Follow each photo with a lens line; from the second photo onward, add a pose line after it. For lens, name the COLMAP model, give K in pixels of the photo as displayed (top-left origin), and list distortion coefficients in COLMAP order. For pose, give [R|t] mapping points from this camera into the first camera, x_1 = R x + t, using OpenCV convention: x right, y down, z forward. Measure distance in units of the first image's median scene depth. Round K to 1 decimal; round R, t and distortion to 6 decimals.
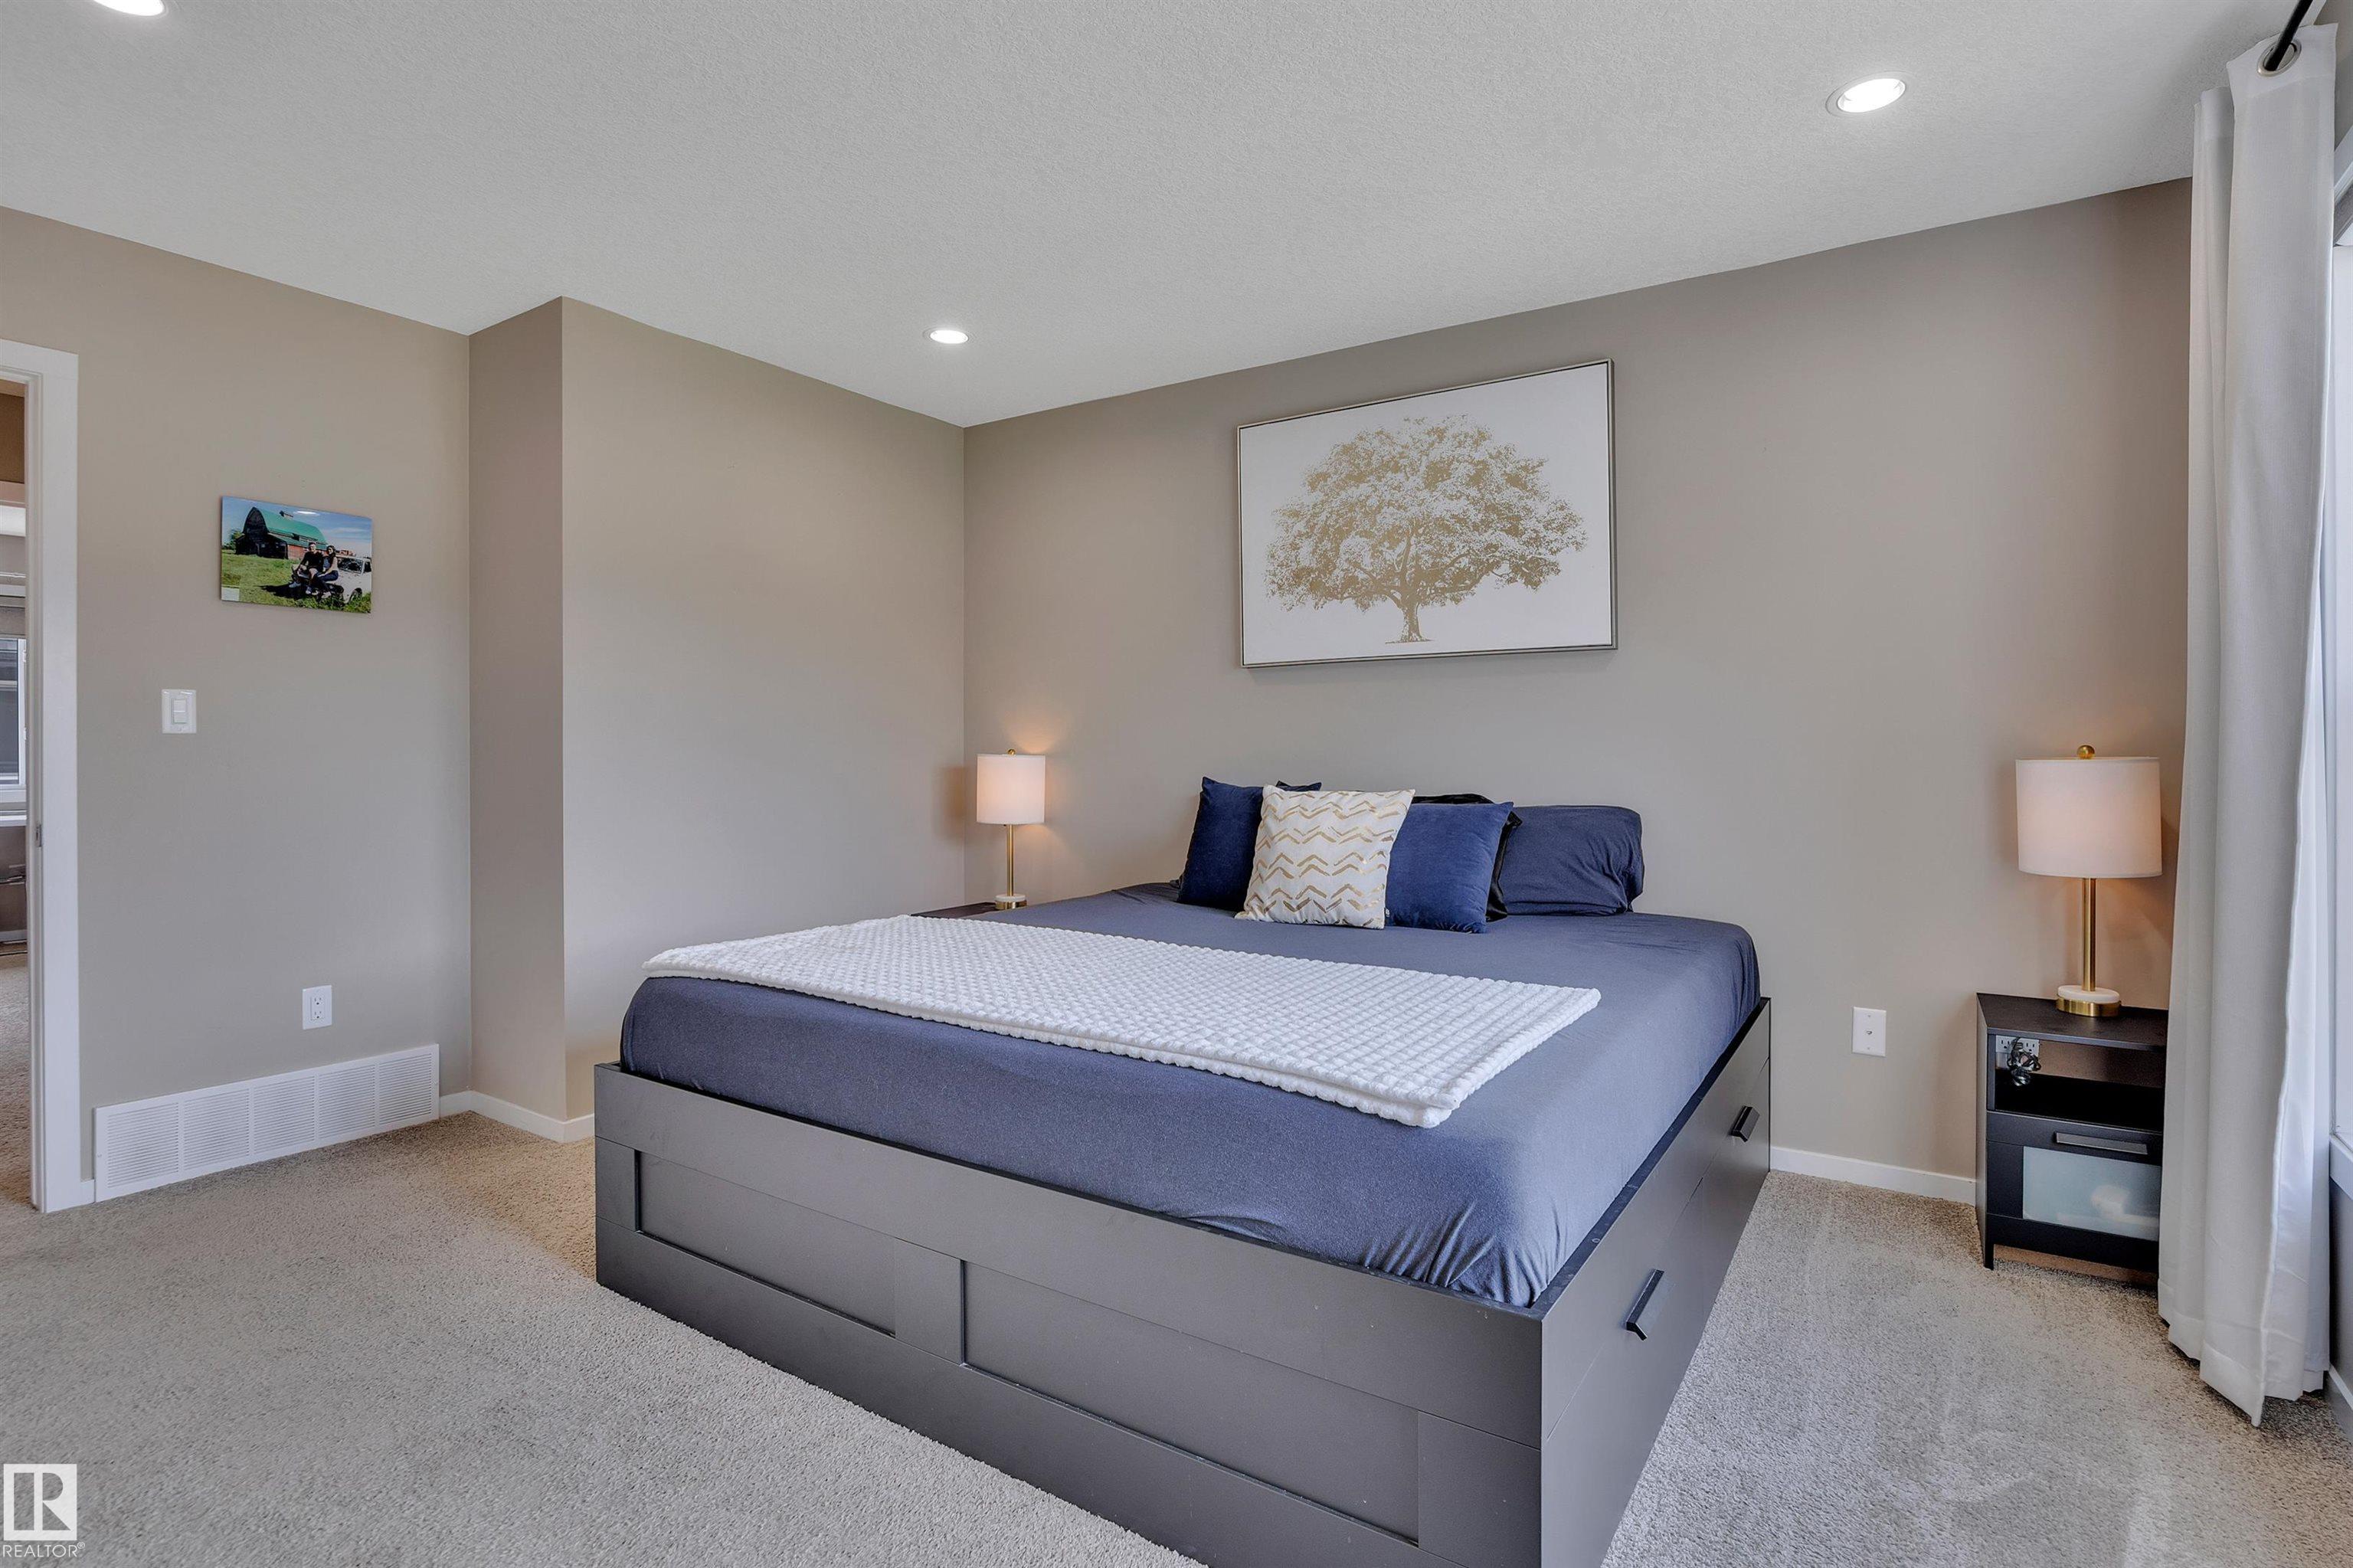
lens RADIAL K [[1151.2, 0, 1178.6], [0, 1151.2, 753.1], [0, 0, 1]] dist [-0.011079, 0.000193]
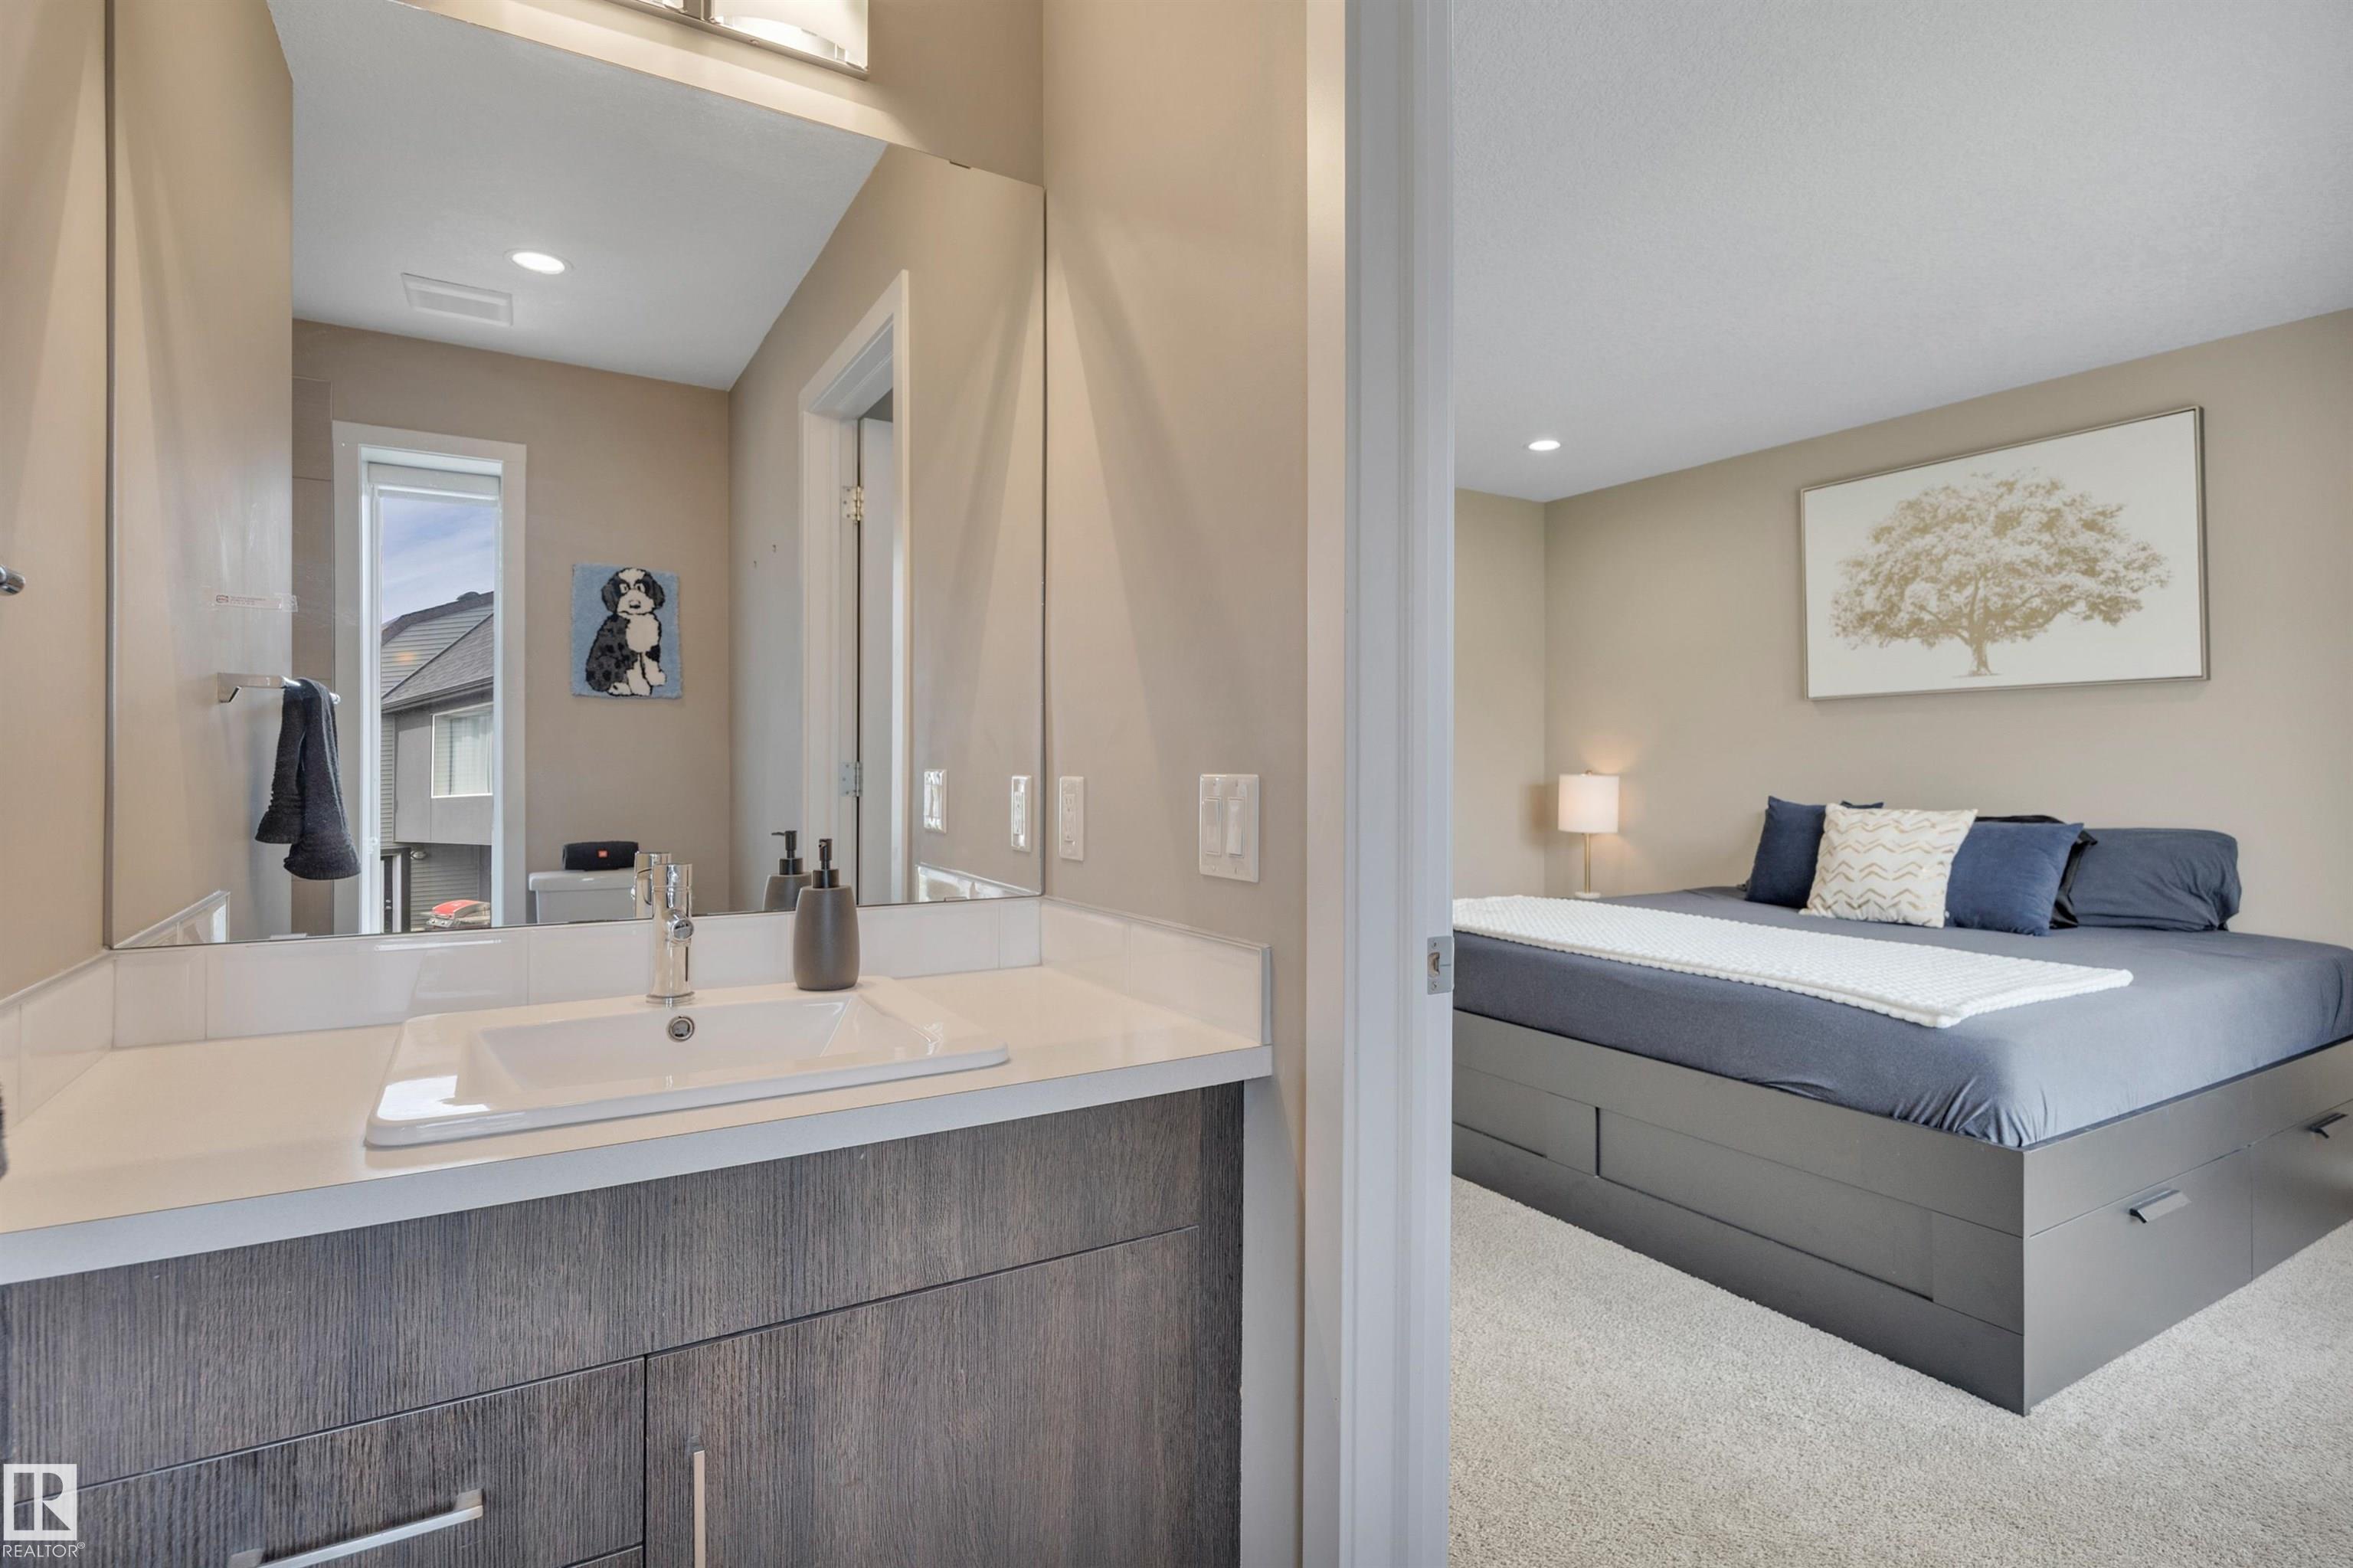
lens RADIAL K [[1151.2, 0, 1178.6], [0, 1151.2, 753.1], [0, 0, 1]] dist [-0.011079, 0.000193]
pose [[0.901268, -0.000099, -0.433262, -0.015148], [-0.006222, 0.999894, -0.013170, -0.004023], [0.433217, 0.014565, 0.901172, -0.342873]]
